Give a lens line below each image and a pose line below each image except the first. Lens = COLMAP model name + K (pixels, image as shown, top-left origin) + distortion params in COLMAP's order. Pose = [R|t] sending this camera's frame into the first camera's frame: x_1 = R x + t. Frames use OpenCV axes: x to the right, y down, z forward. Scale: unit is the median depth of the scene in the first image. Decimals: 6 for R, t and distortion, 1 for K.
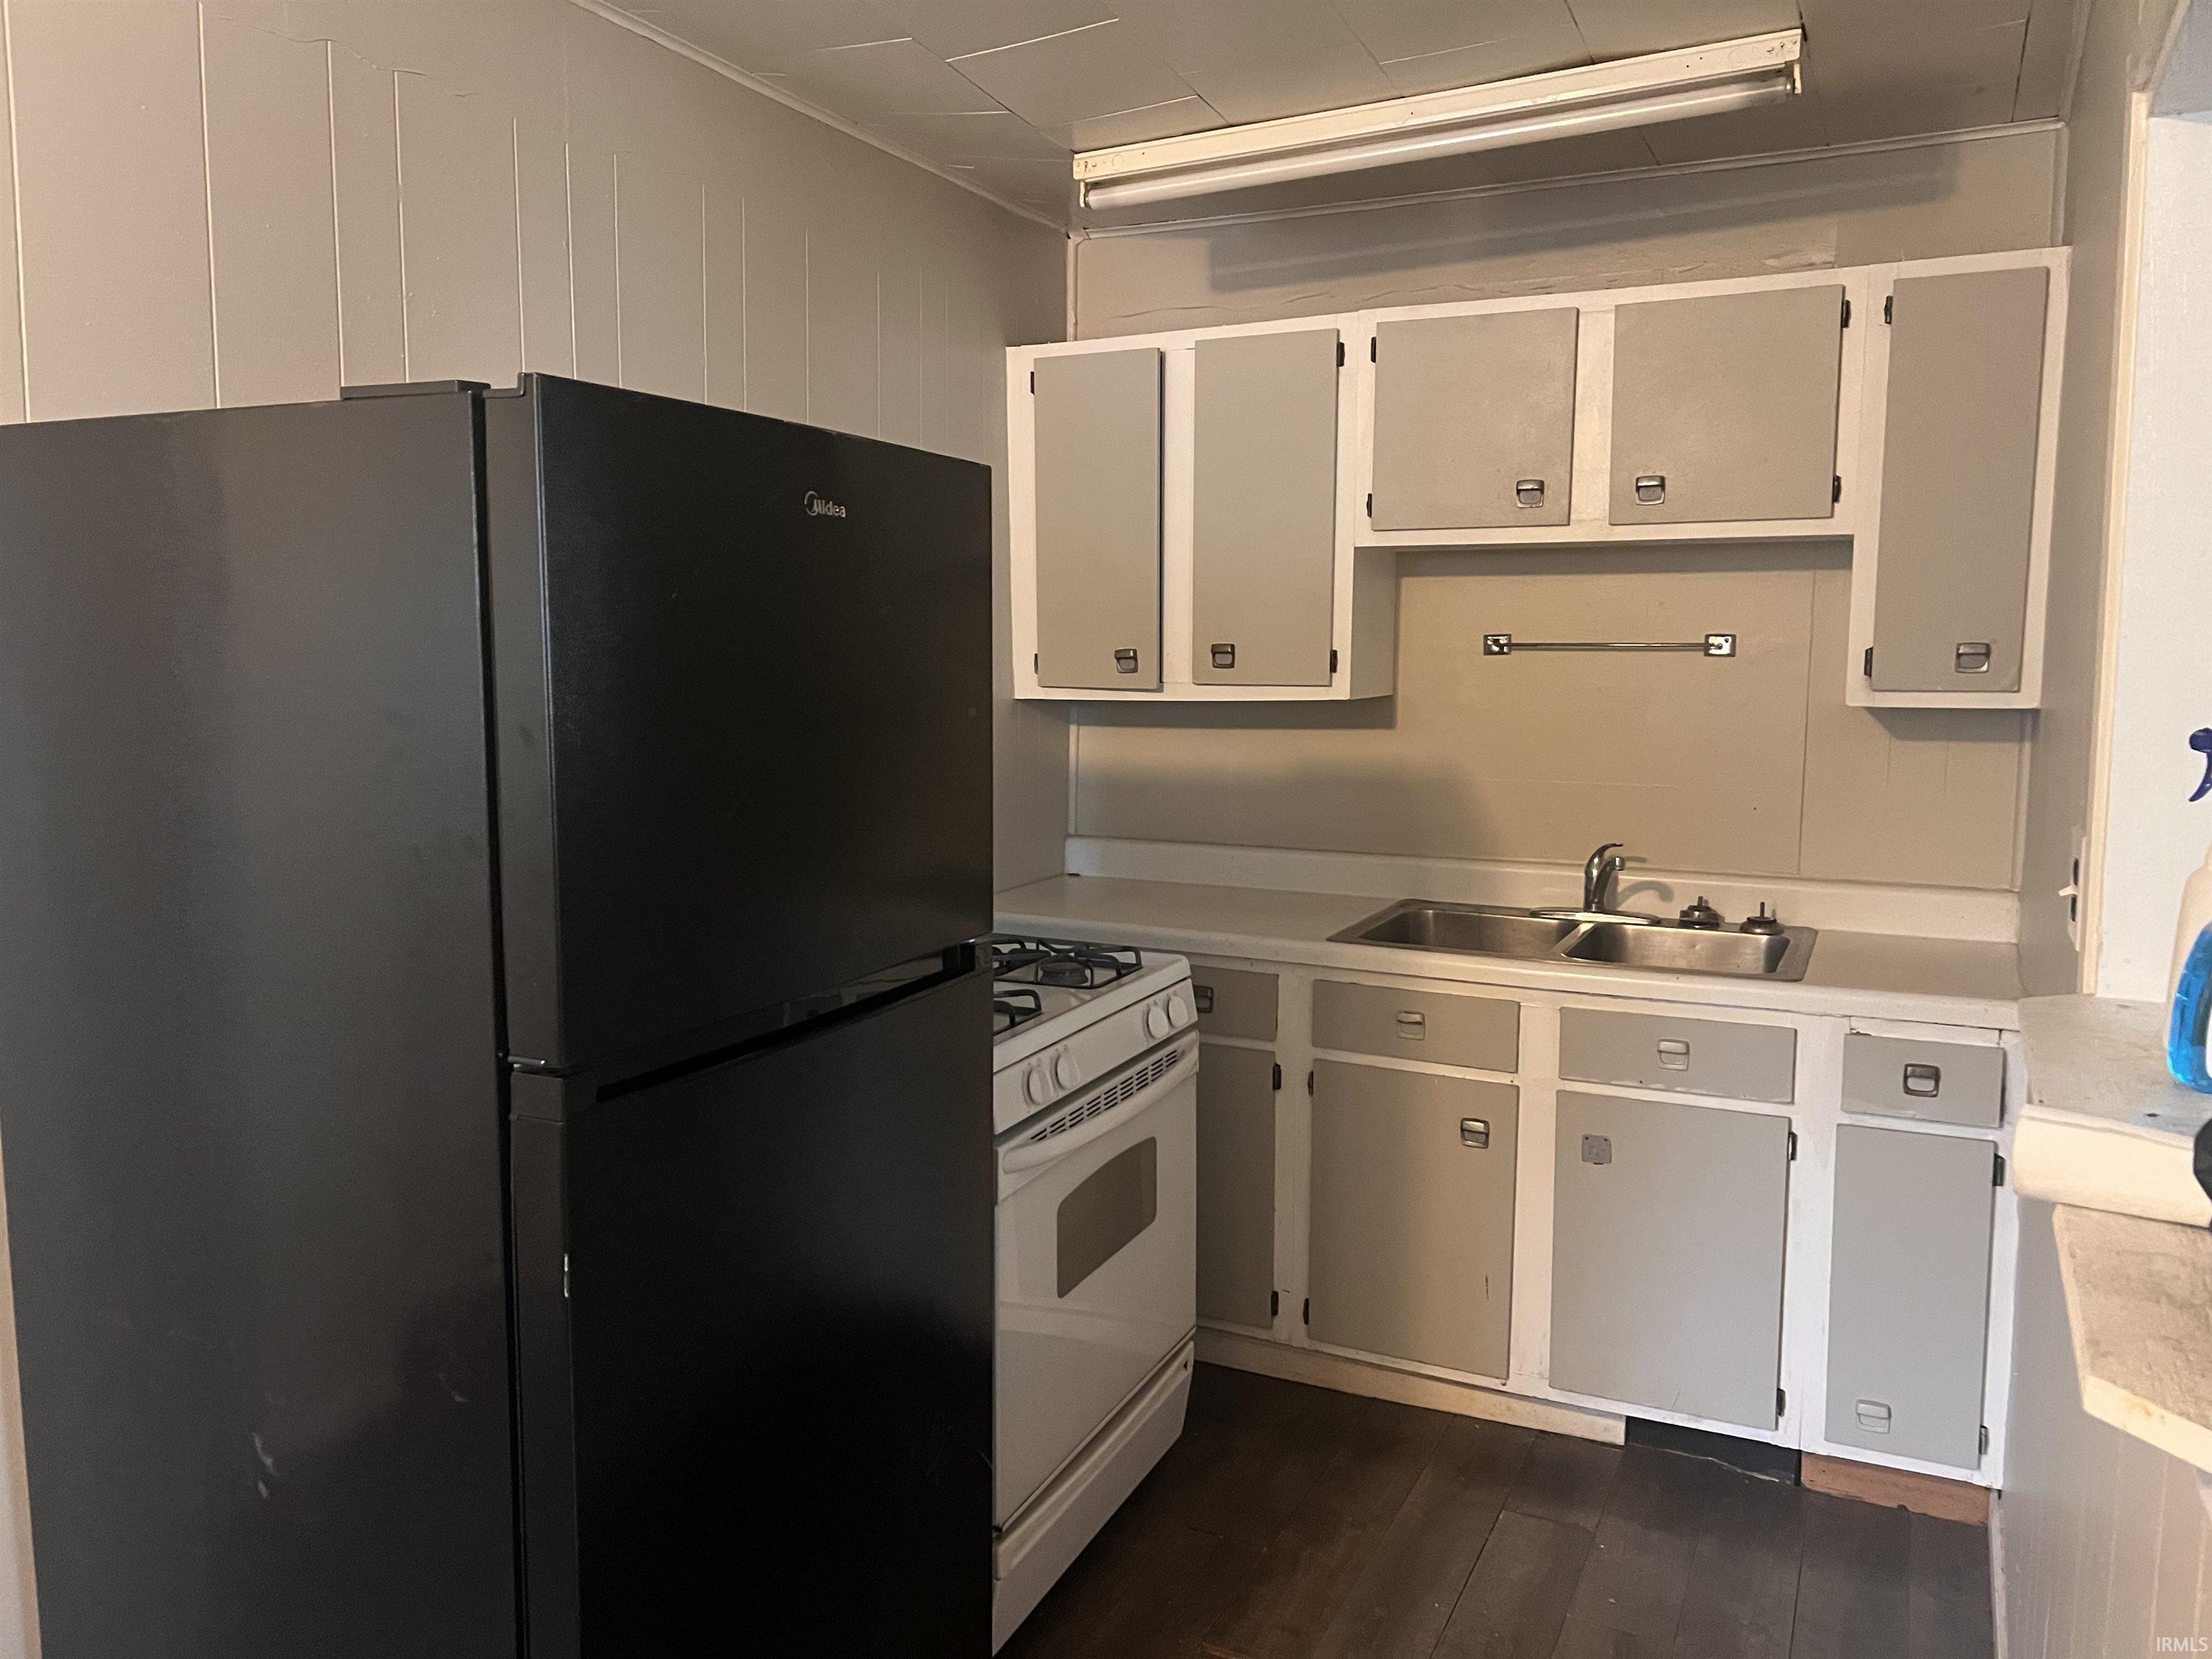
lens RADIAL K [[1655.6, 0, 1127.2], [0, 1655.6, 829.3], [0, 0, 1]] dist [0.068409, -0.071364]
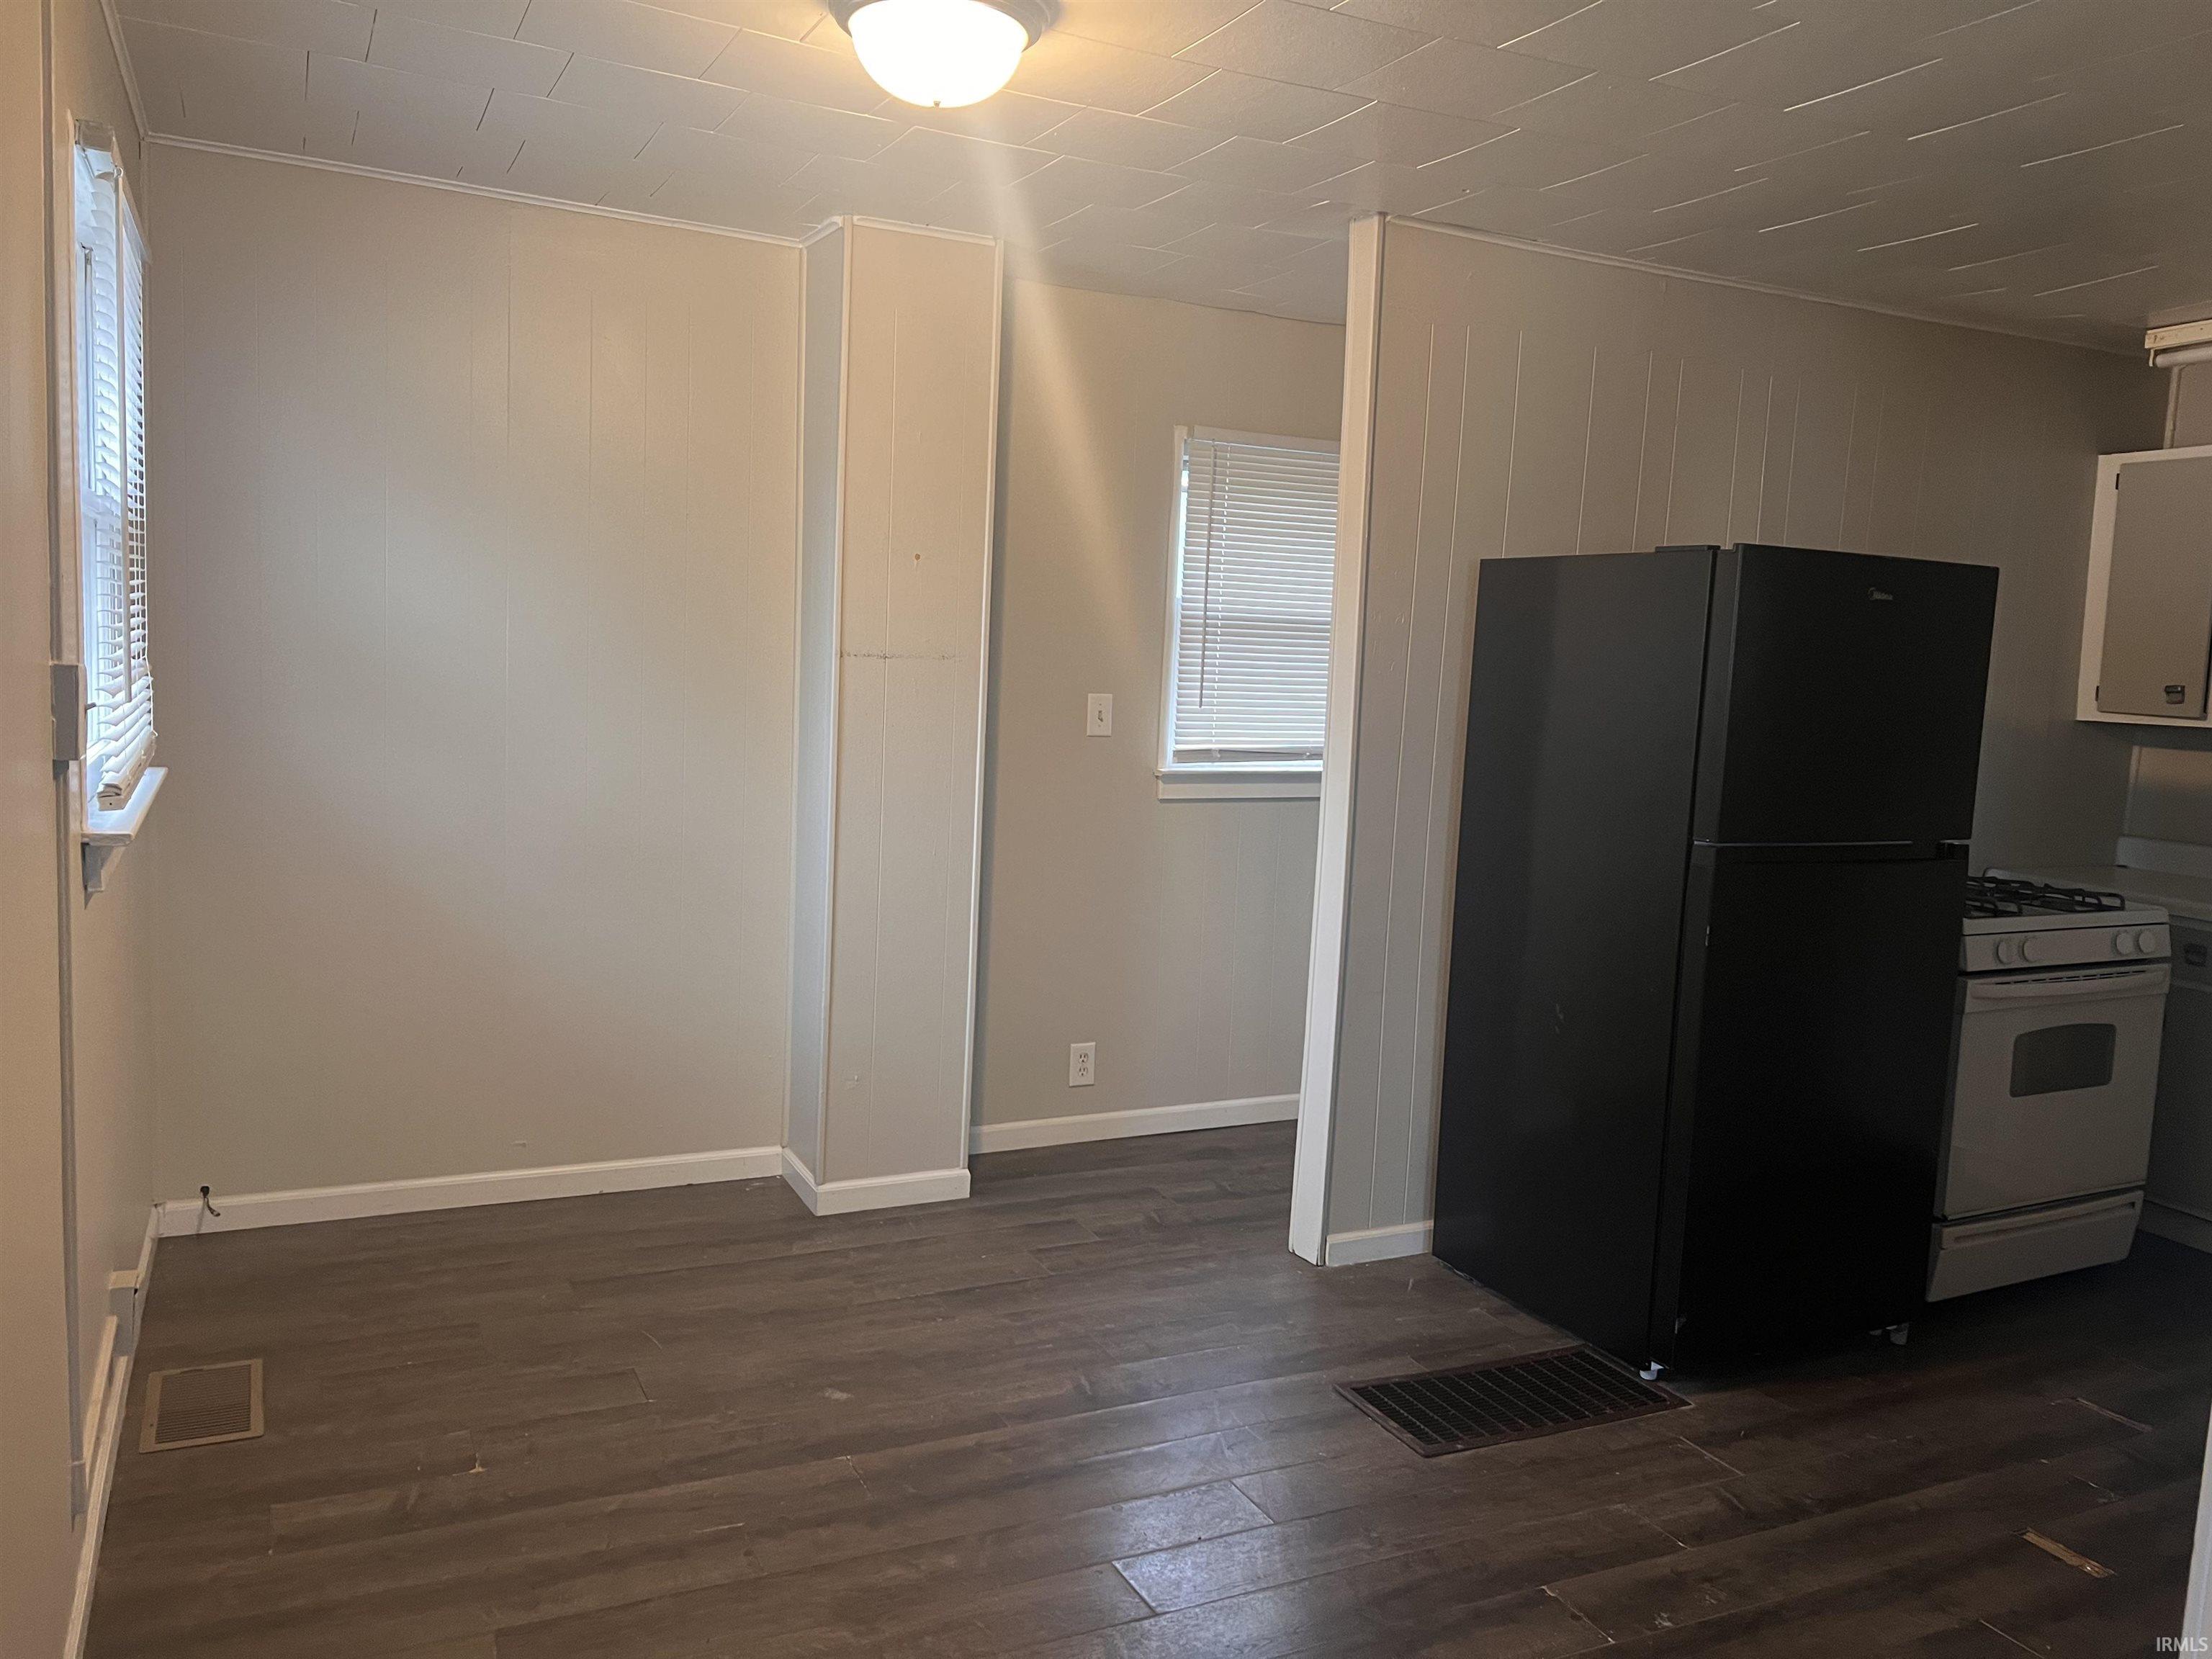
lens RADIAL K [[1655.6, 0, 1117.5], [0, 1655.6, 847.2], [0, 0, 1]] dist [0.068409, -0.071364]
pose [[0.783025, 0.104631, -0.613127, 0.202605], [-0.110423, 0.993476, 0.028516, 0.082519], [0.612110, 0.045374, 0.789469, -0.625490]]
